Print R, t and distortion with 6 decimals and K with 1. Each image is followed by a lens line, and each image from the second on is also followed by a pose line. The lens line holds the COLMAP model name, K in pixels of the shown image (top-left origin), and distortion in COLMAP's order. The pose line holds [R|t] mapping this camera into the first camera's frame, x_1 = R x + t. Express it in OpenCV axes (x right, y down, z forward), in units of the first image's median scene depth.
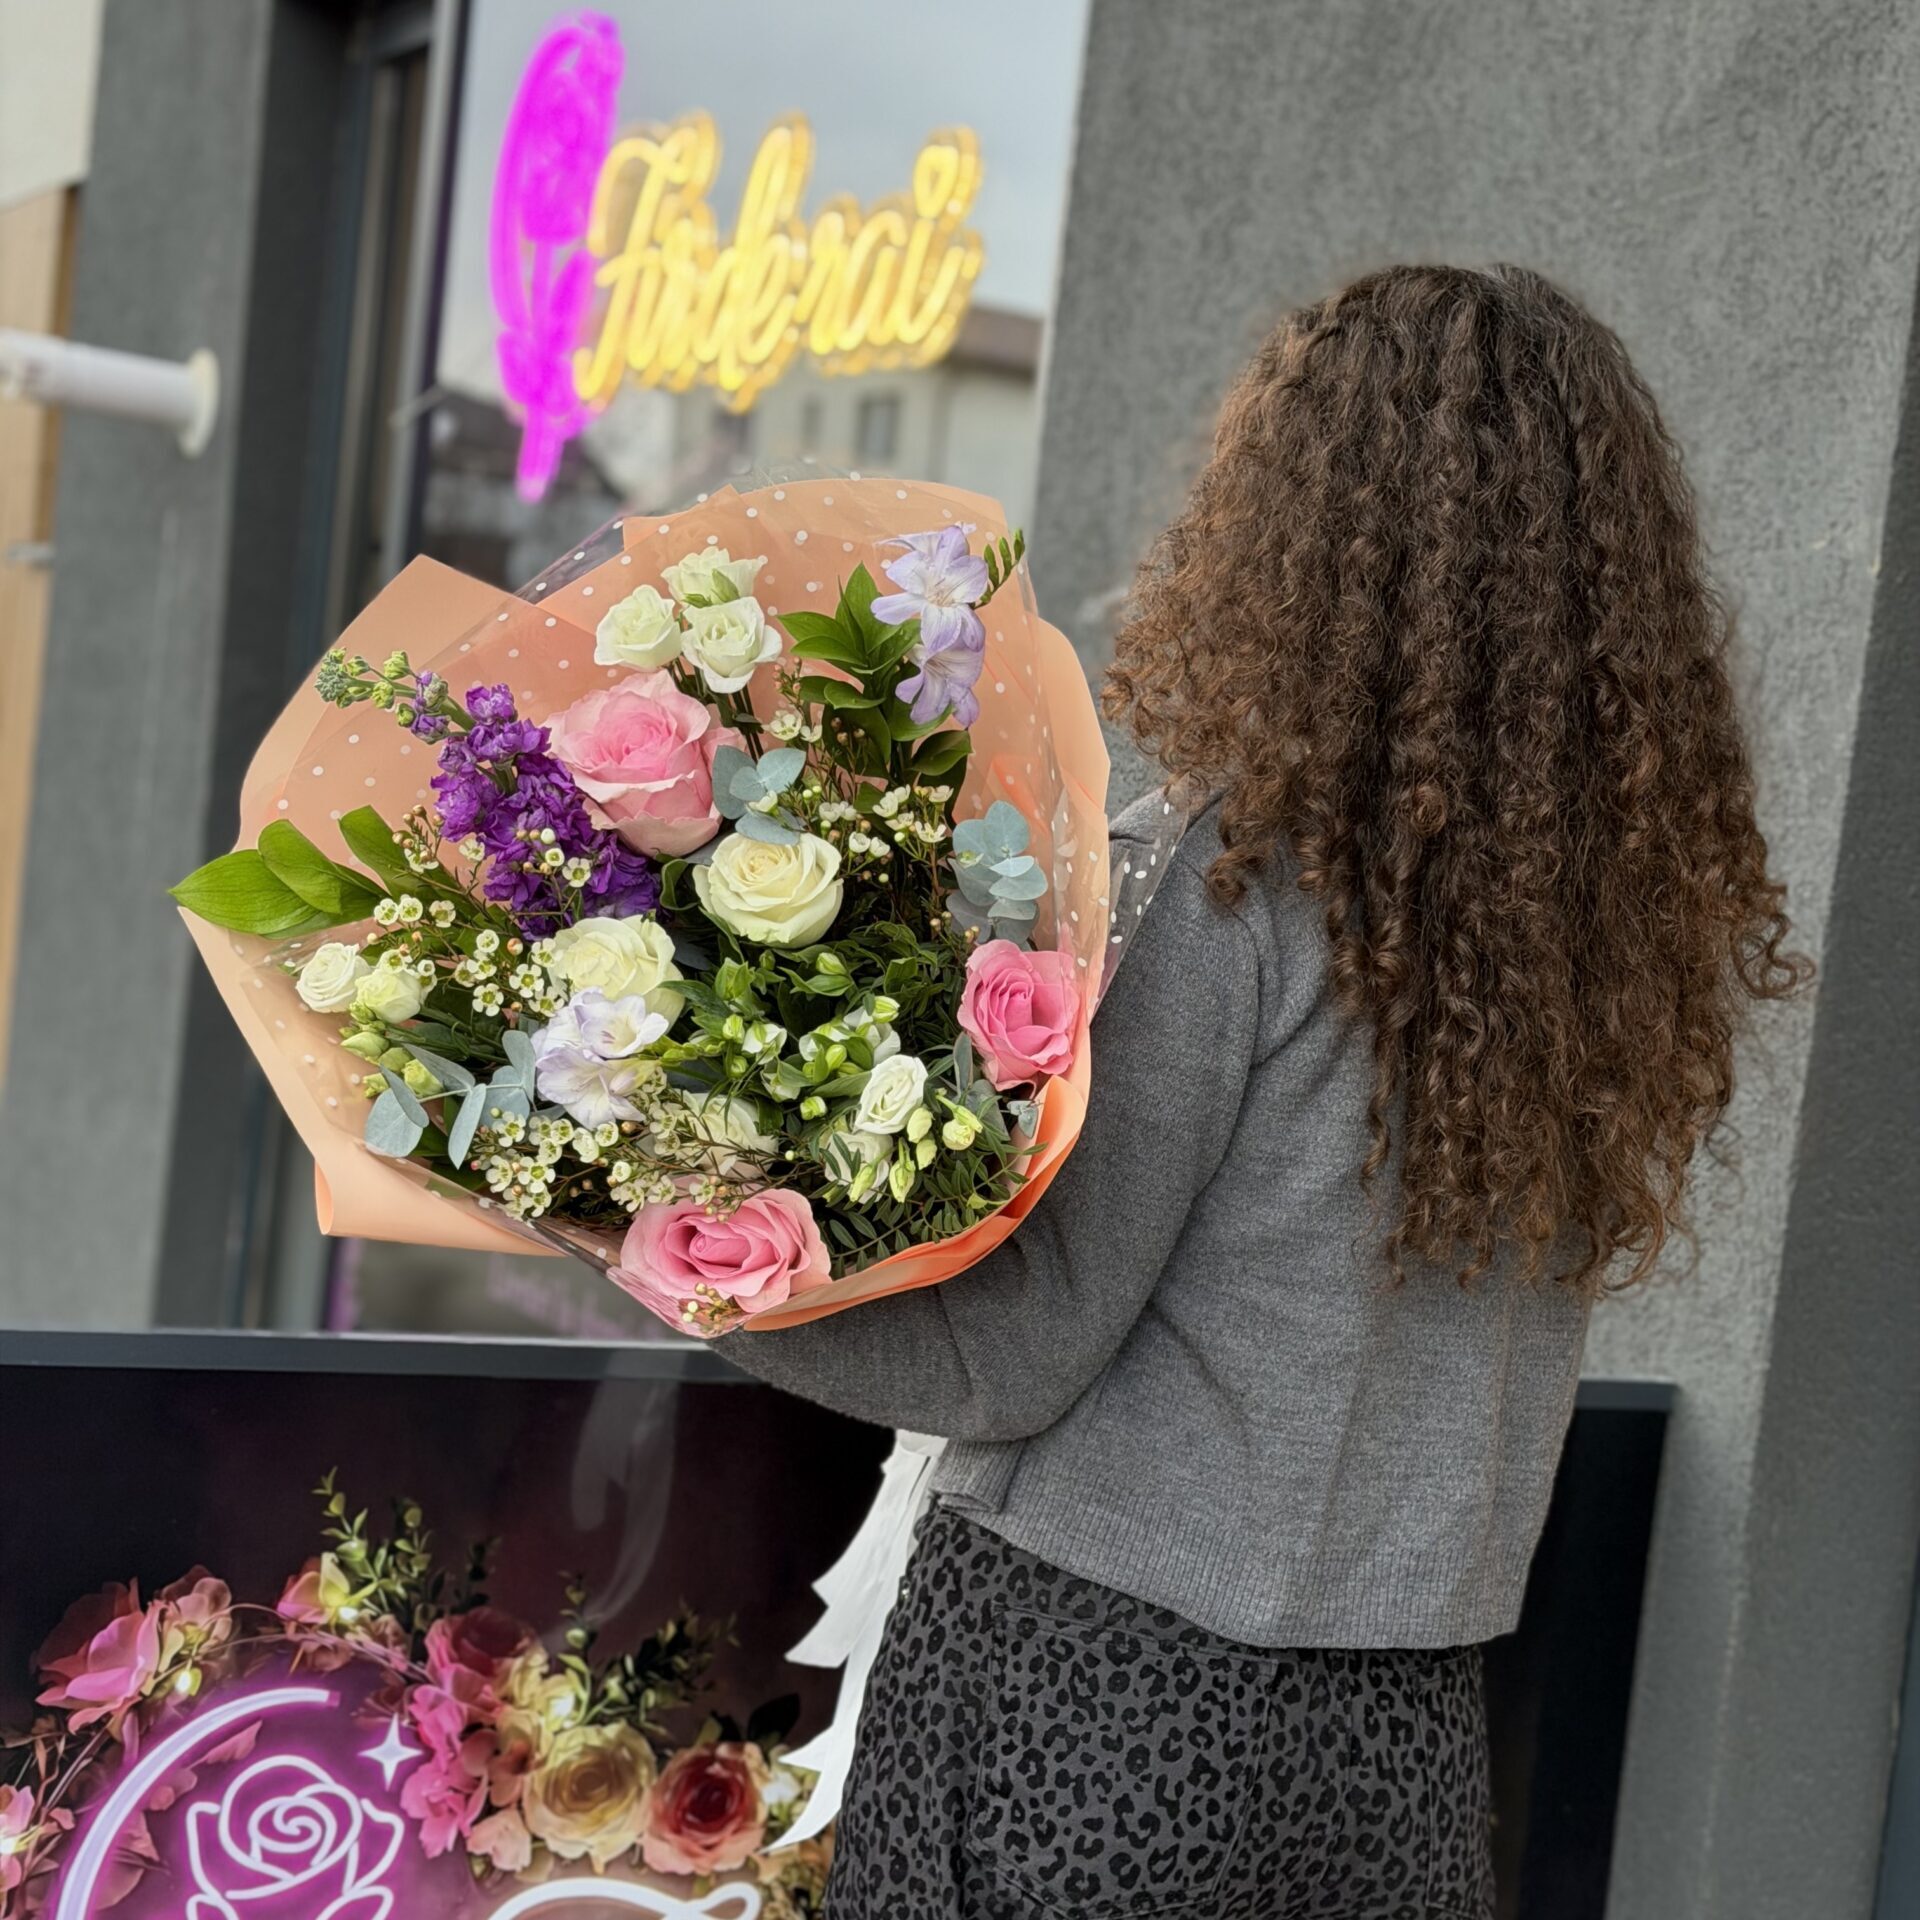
lens RADIAL K [[3845.8, 0, 888.9], [0, 3845.8, 1035.8], [0, 0, 1]] dist [0.137732, 0.000000]
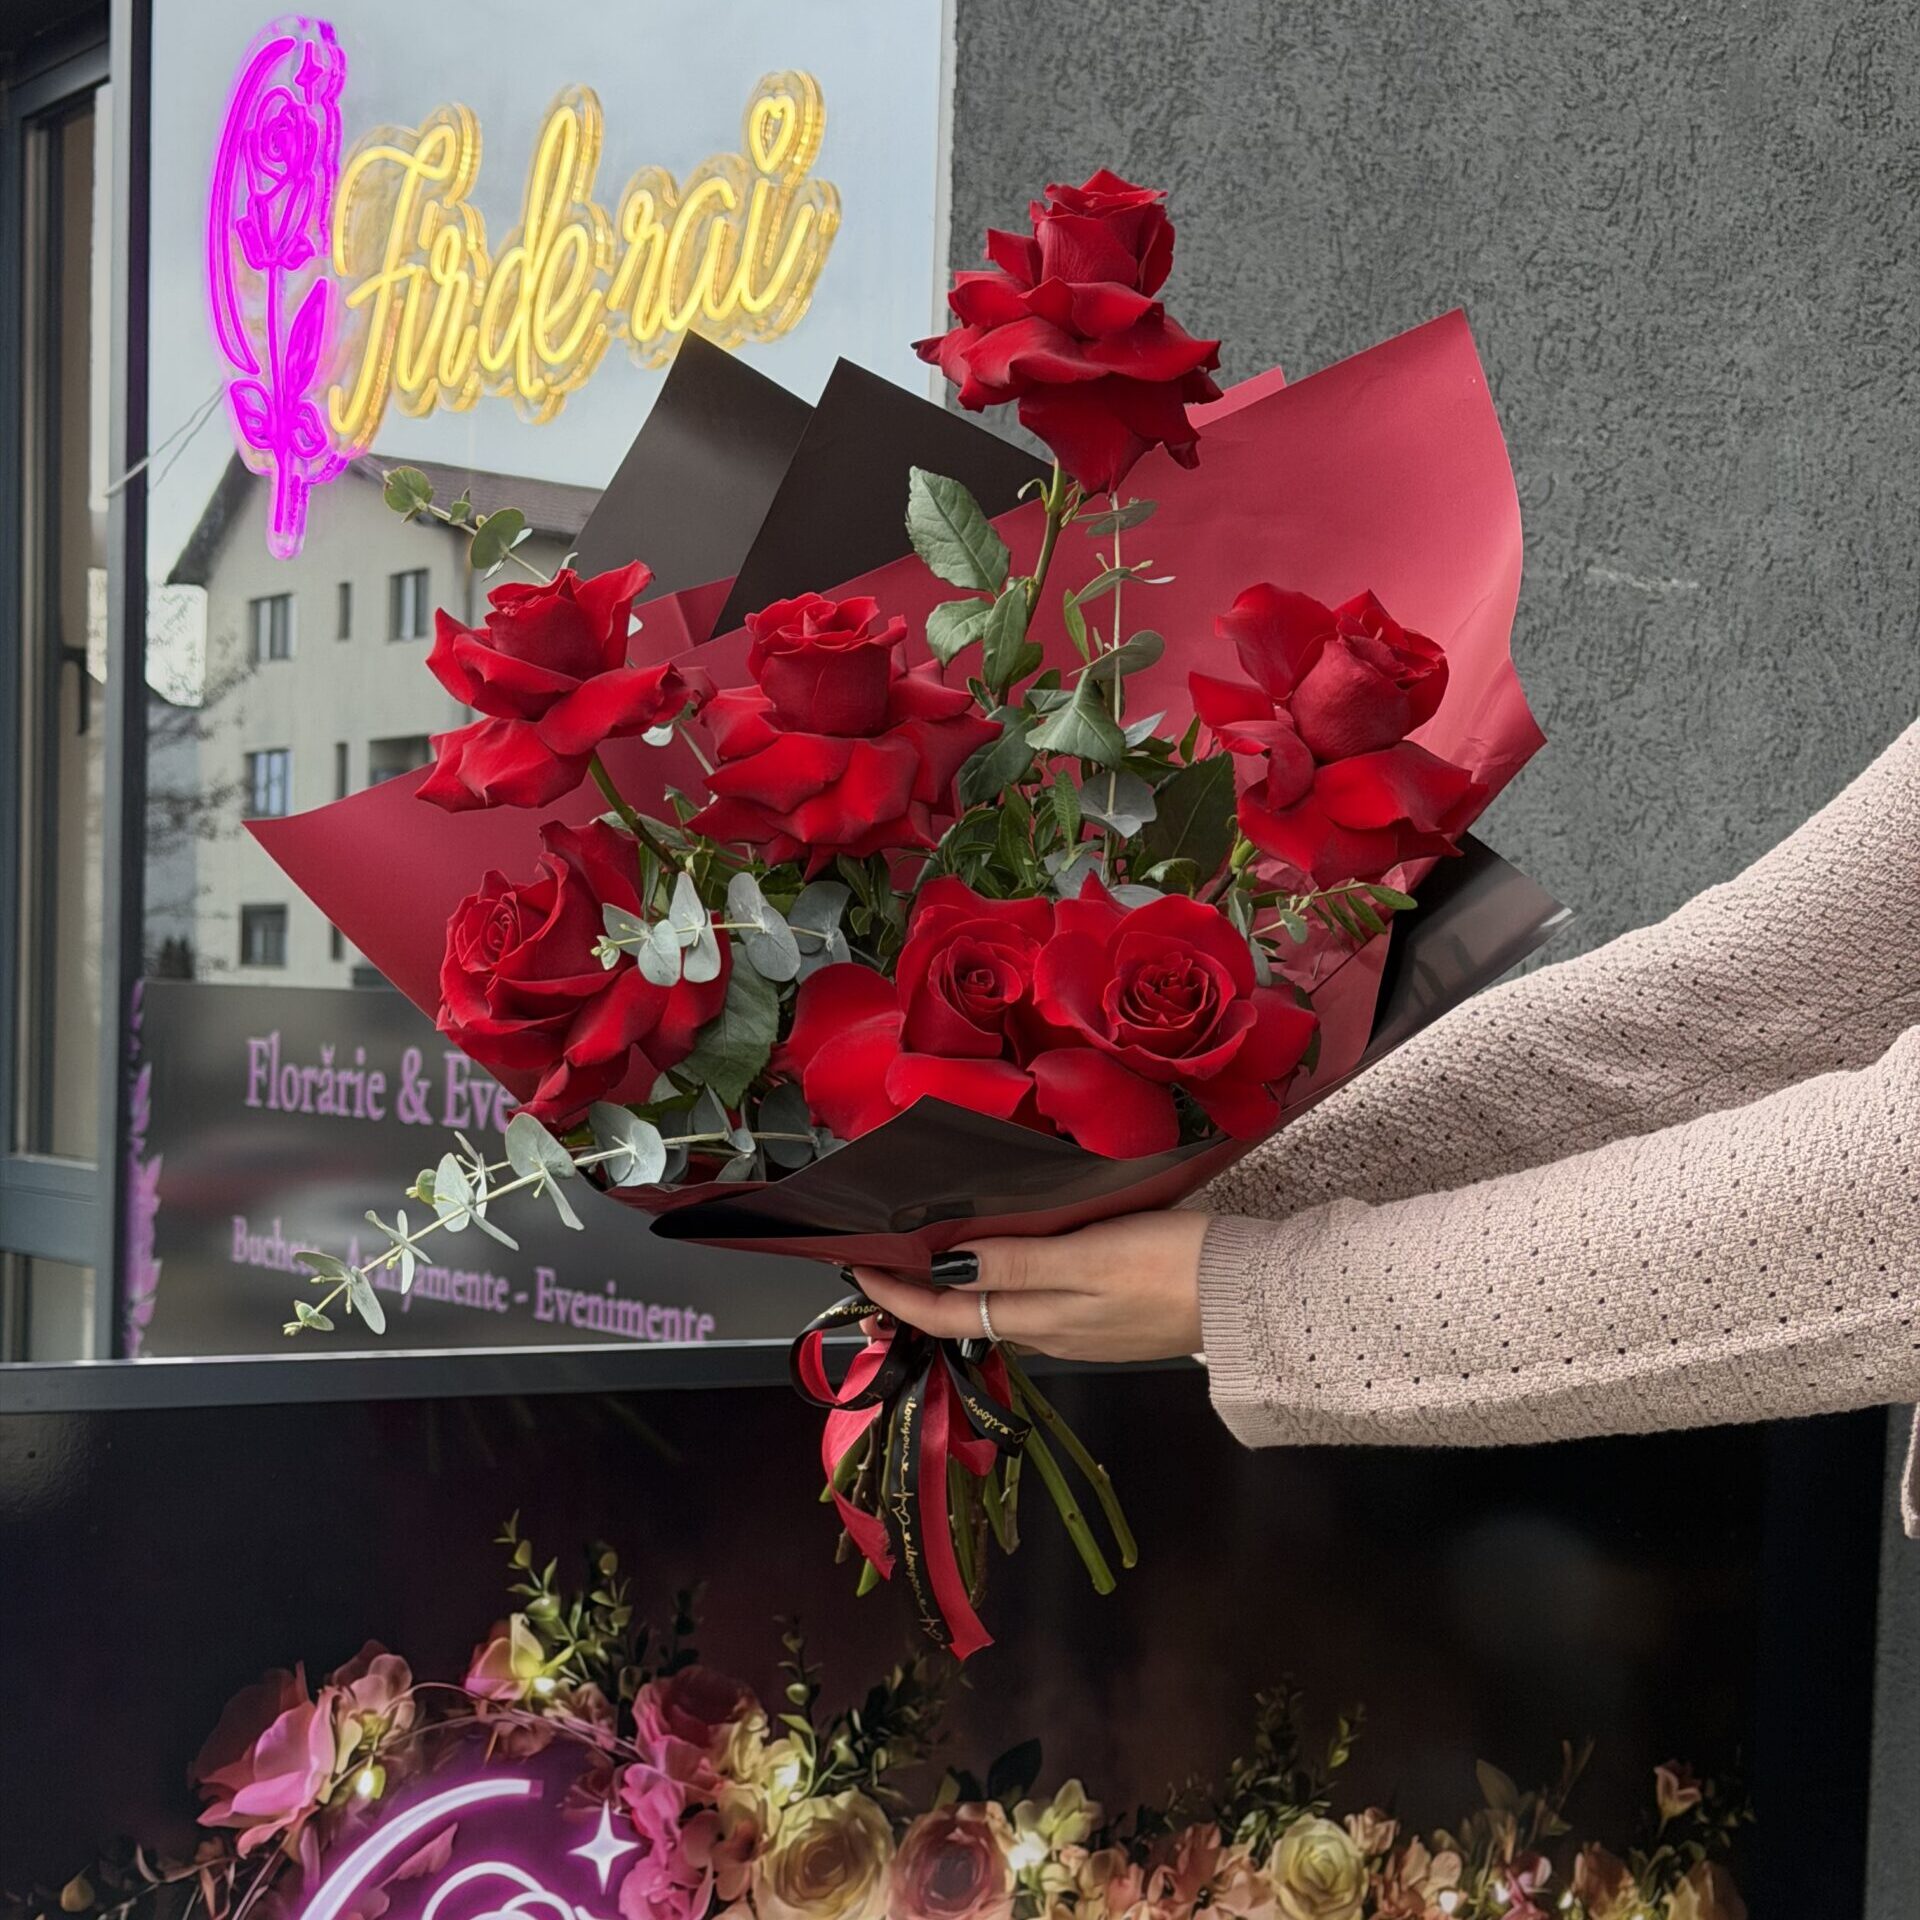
lens RADIAL K [[3845.8, 0, 943.3], [0, 3845.8, 1207.8], [0, 0, 1]] dist [0.137732, 0.000000]
pose [[0.988263, -0.086564, 0.125865, -0.145759], [0.086630, 0.996228, 0.004959, 0.049044], [-0.125820, 0.006003, 0.992035, 0.162108]]
